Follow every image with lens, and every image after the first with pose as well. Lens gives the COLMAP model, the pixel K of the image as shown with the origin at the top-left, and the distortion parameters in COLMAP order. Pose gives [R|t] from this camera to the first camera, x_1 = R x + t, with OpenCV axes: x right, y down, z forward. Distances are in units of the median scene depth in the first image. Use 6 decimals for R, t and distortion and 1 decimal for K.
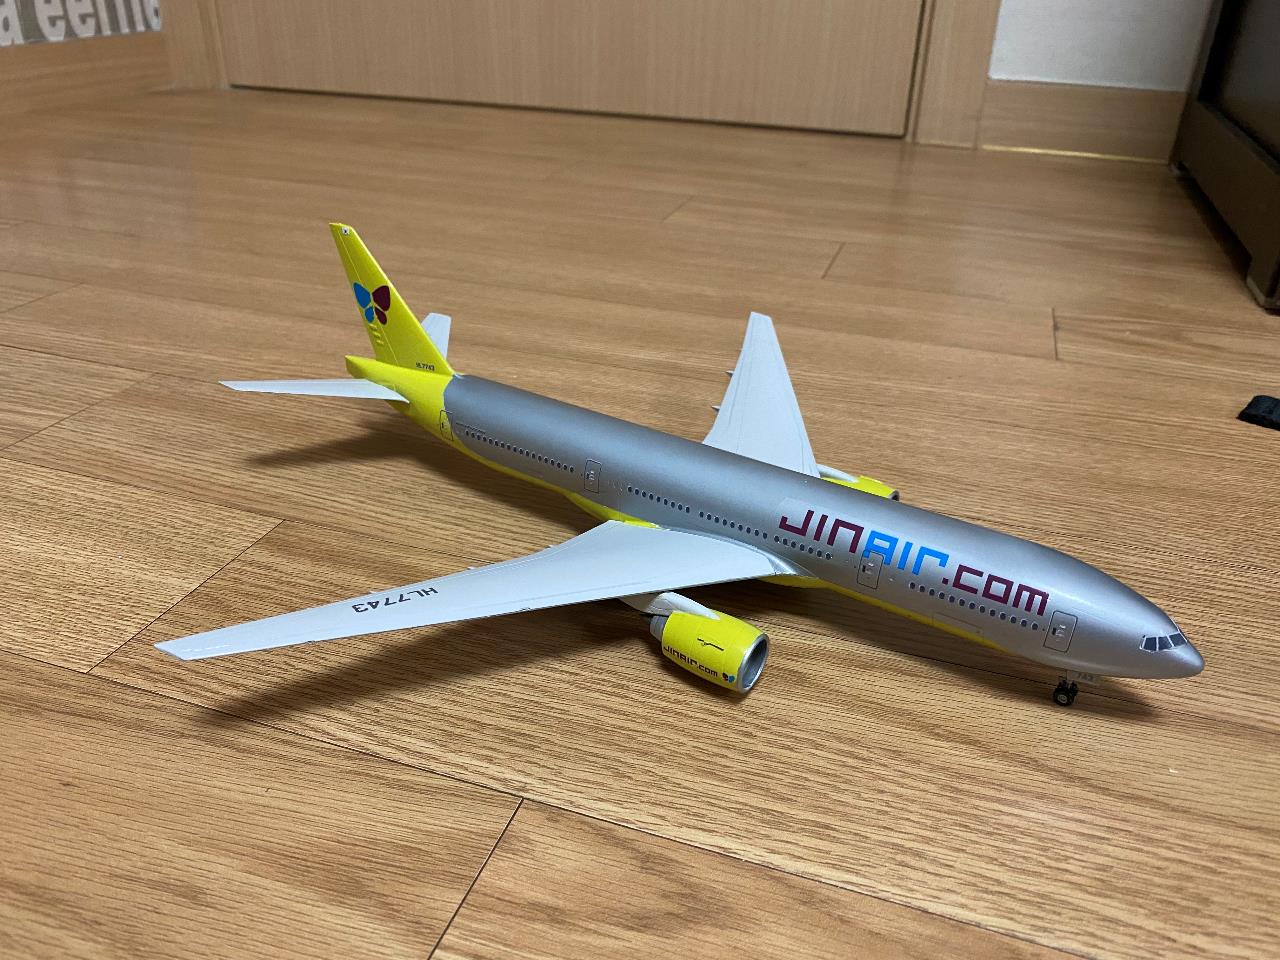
lens RADIAL K [[1003.0, 0, 638.8], [0, 1003.0, 476.1], [0, 0, 1]] dist [-0.006421, 0.001418]
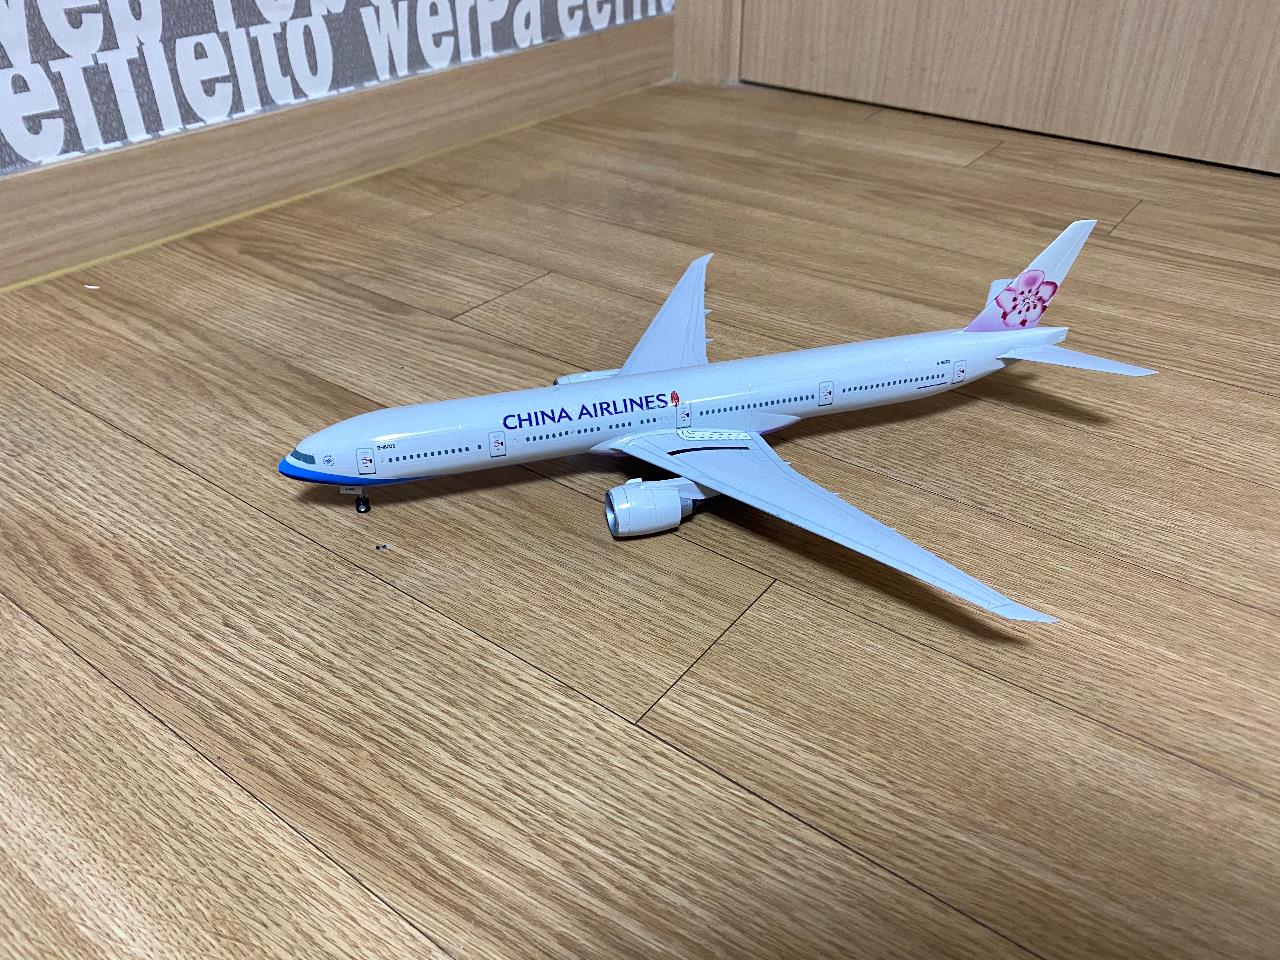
lens RADIAL K [[1003.0, 0, 632.6], [0, 1003.0, 483.1], [0, 0, 1]] dist [-0.006421, 0.001418]
pose [[0.949503, 0.150053, -0.275549, -0.706055], [-0.123628, 0.986102, 0.110989, -0.472315], [0.288374, -0.071319, 0.954858, 0.520171]]
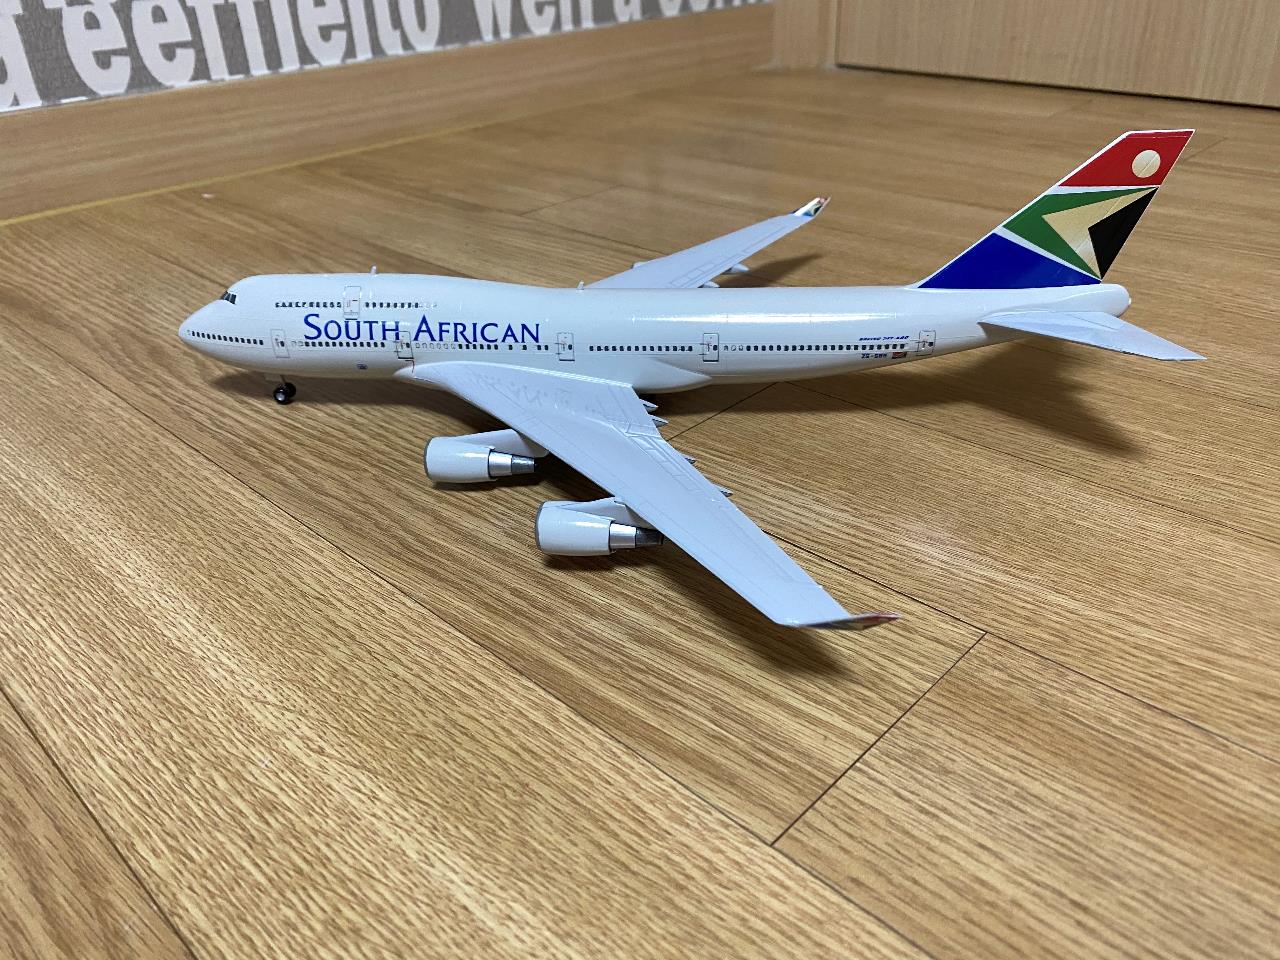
lens RADIAL K [[1003.0, 0, 645.2], [0, 1003.0, 477.0], [0, 0, 1]] dist [-0.006421, 0.001418]
pose [[0.904989, 0.162535, -0.393163, -0.537343], [-0.151457, 0.986685, 0.059272, -0.229067], [0.397562, 0.005907, 0.917556, 0.505503]]
